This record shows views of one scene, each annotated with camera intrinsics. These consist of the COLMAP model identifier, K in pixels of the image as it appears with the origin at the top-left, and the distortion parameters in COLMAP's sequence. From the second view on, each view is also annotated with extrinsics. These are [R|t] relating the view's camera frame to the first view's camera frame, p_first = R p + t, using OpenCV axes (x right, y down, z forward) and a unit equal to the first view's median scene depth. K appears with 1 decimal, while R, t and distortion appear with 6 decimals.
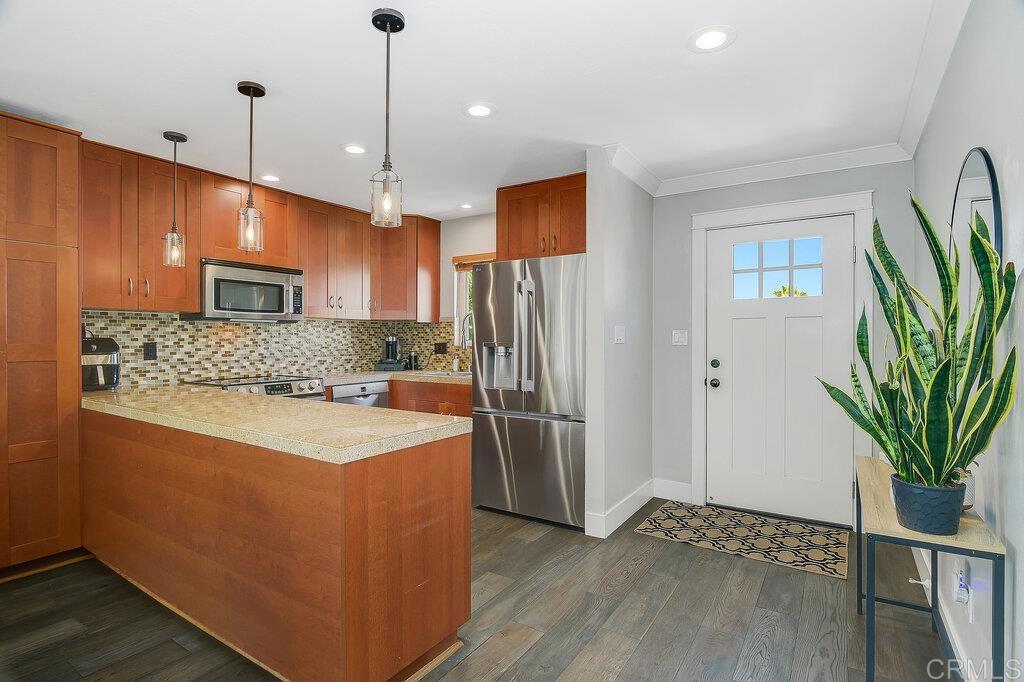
lens RADIAL K [[507.0, 0, 511.8], [0, 507.0, 342.5], [0, 0, 1]] dist [-0.017009, 0.000194]
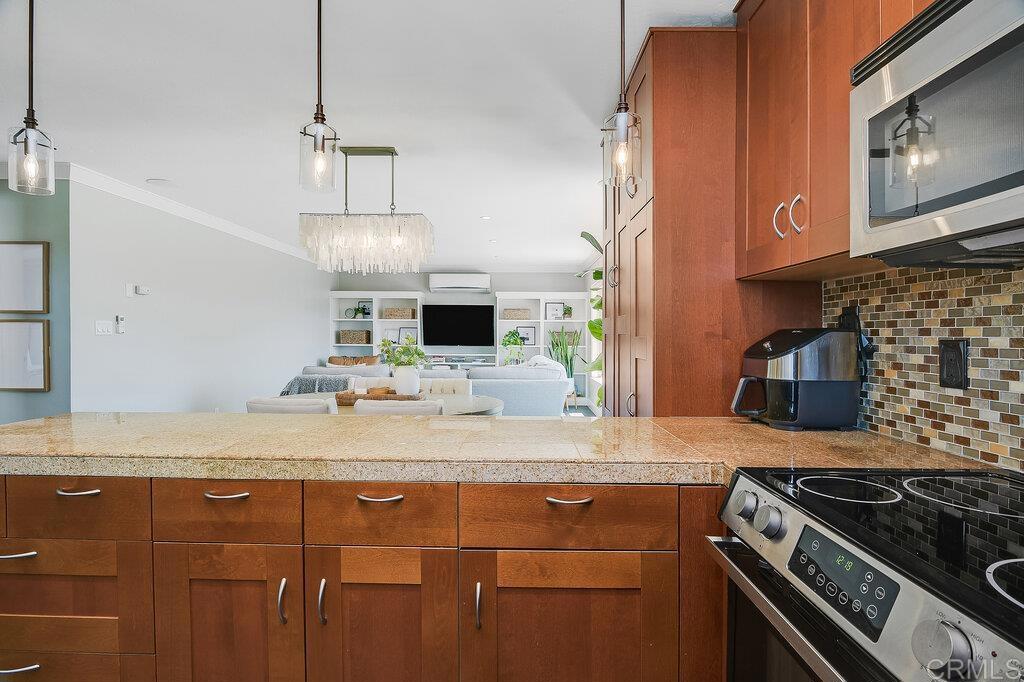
lens RADIAL K [[507.0, 0, 507.0], [0, 507.0, 340.6], [0, 0, 1]] dist [-0.017009, 0.000194]
pose [[-0.848635, -0.000031, -0.528979, -0.234379], [-0.009891, 0.999826, 0.015810, -0.001770], [0.528887, 0.018649, -0.848487, 1.047063]]
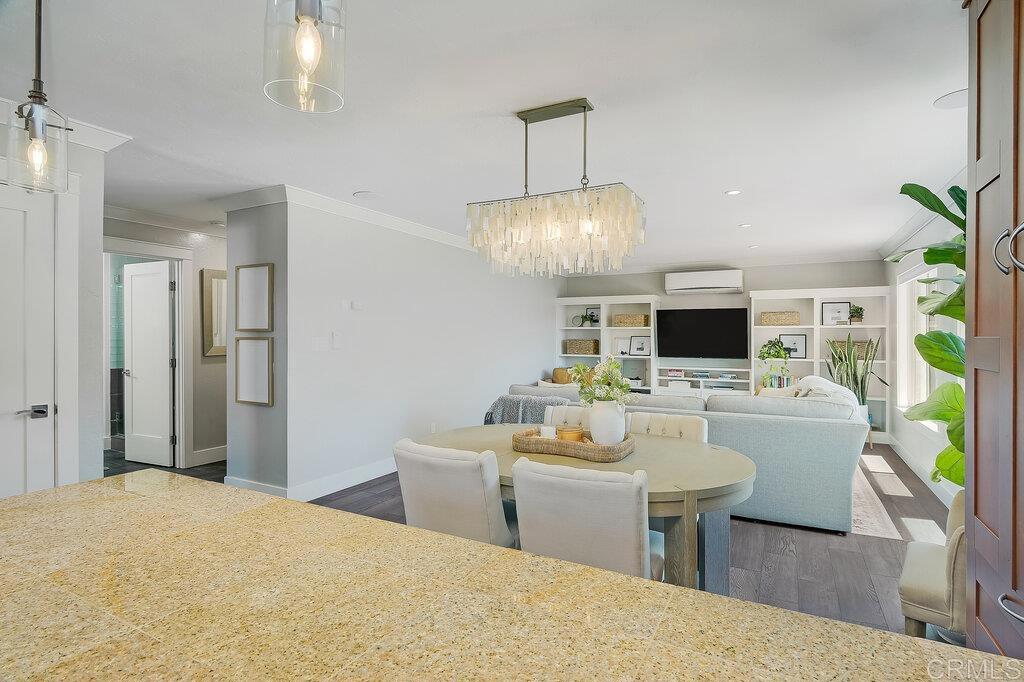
lens RADIAL K [[507.0, 0, 513.6], [0, 507.0, 341.3], [0, 0, 1]] dist [-0.017009, 0.000194]
pose [[-0.995908, -0.002510, -0.090337, -0.389062], [-0.003772, 0.999898, 0.013807, -0.026091], [0.090293, 0.014091, -0.995816, 0.813779]]
